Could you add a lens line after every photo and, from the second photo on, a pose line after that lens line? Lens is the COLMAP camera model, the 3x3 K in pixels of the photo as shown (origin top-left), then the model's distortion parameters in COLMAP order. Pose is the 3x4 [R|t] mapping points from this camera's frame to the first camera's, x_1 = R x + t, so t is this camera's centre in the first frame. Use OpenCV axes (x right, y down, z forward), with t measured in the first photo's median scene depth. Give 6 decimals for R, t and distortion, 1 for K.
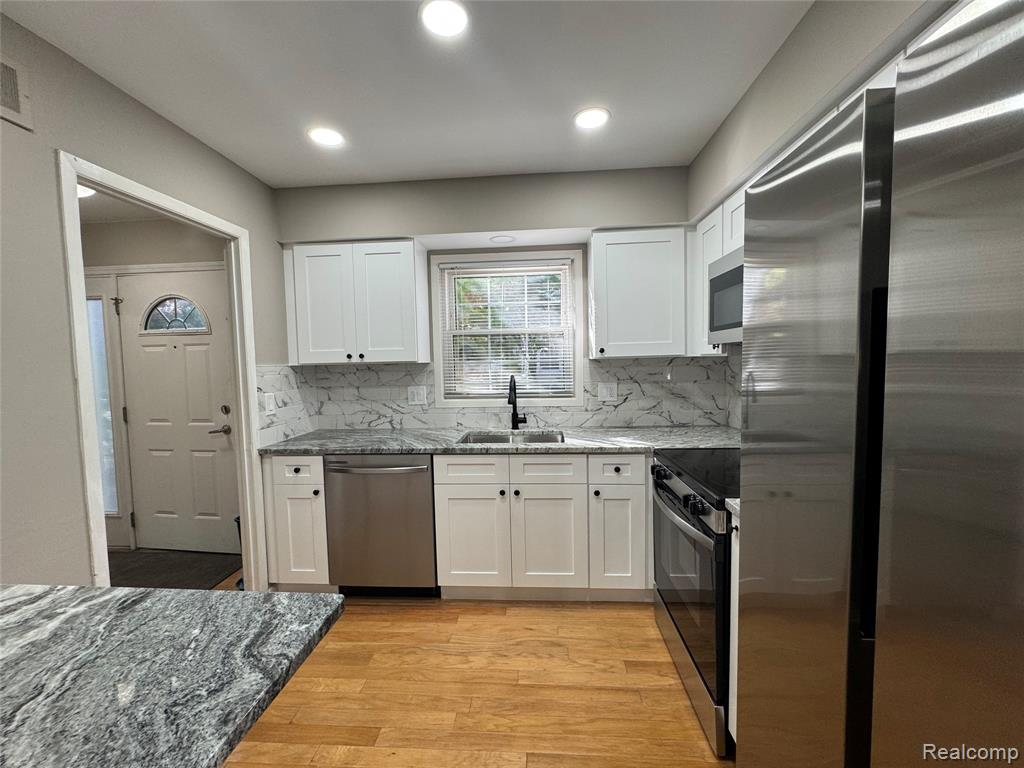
lens RADIAL K [[410.5, 0, 513.5], [0, 410.5, 382.6], [0, 0, 1]] dist [-0.005026, 0.001171]
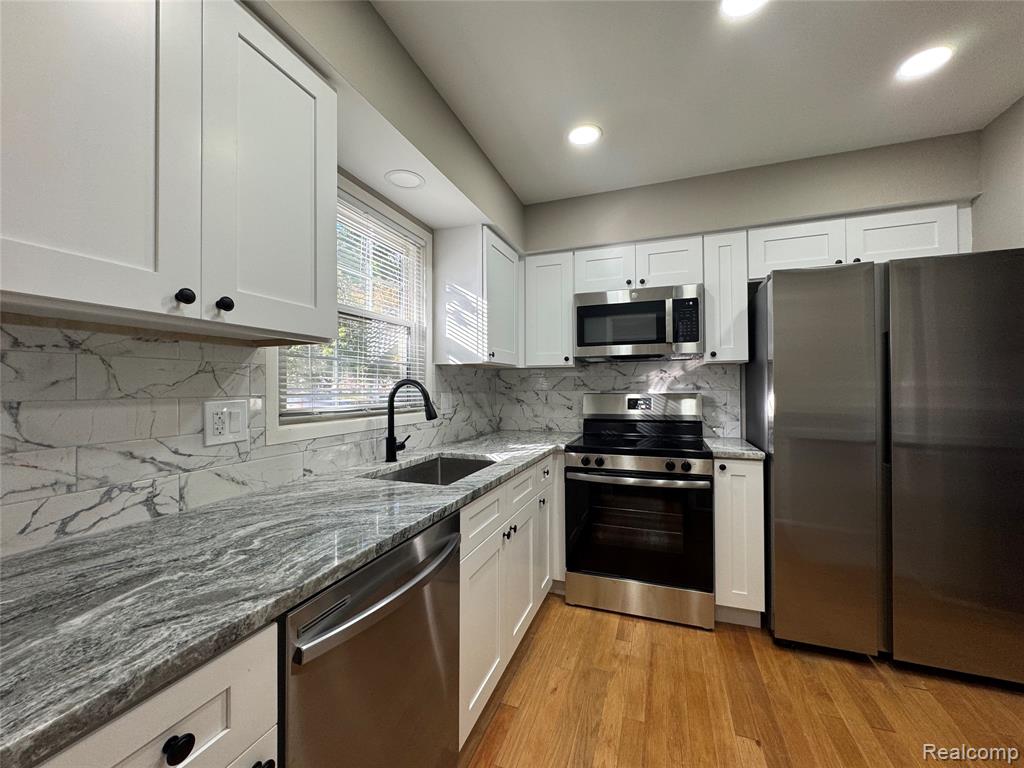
lens RADIAL K [[410.5, 0, 511.1], [0, 410.5, 383.9], [0, 0, 1]] dist [-0.005026, 0.001171]
pose [[0.277881, 0.028988, 0.960178, -0.700559], [0.050472, 0.997723, -0.044728, 0.033082], [-0.959289, 0.060892, 0.275785, 0.751241]]
